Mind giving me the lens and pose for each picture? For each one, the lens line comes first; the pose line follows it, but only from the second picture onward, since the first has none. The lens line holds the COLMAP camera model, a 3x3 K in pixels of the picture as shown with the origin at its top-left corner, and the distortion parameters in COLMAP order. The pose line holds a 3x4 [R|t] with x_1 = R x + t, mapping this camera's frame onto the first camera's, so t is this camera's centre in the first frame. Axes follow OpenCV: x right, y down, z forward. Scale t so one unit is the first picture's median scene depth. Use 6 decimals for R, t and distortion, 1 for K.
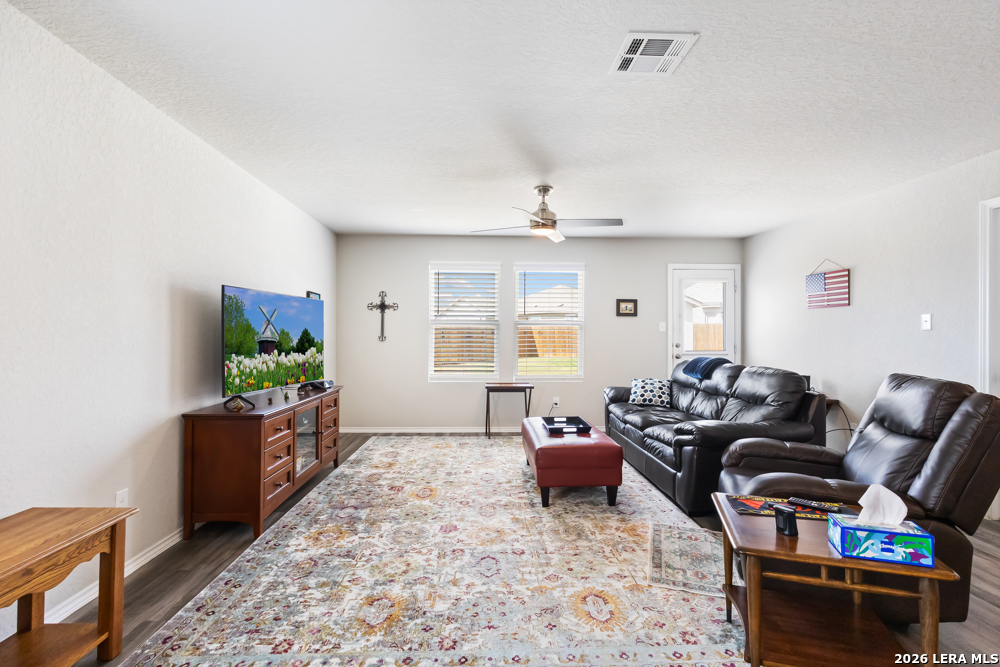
lens RADIAL K [[461.2, 0, 501.7], [0, 461.2, 336.1], [0, 0, 1]] dist [0.000854, 0.000179]
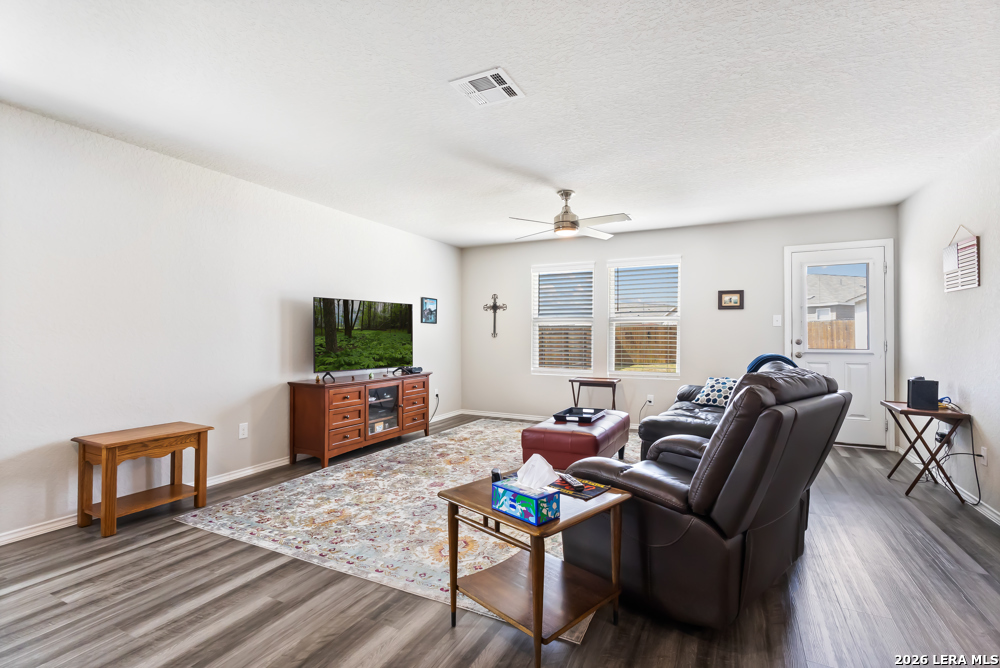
lens RADIAL K [[466.4, 0, 504.2], [0, 466.4, 332.8], [0, 0, 1]] dist [0.000619, 0.000282]
pose [[0.875388, -0.005956, -0.483384, 0.535392], [0.002718, 0.999969, -0.007399, 0.013424], [0.483413, 0.005163, 0.875377, -0.015891]]
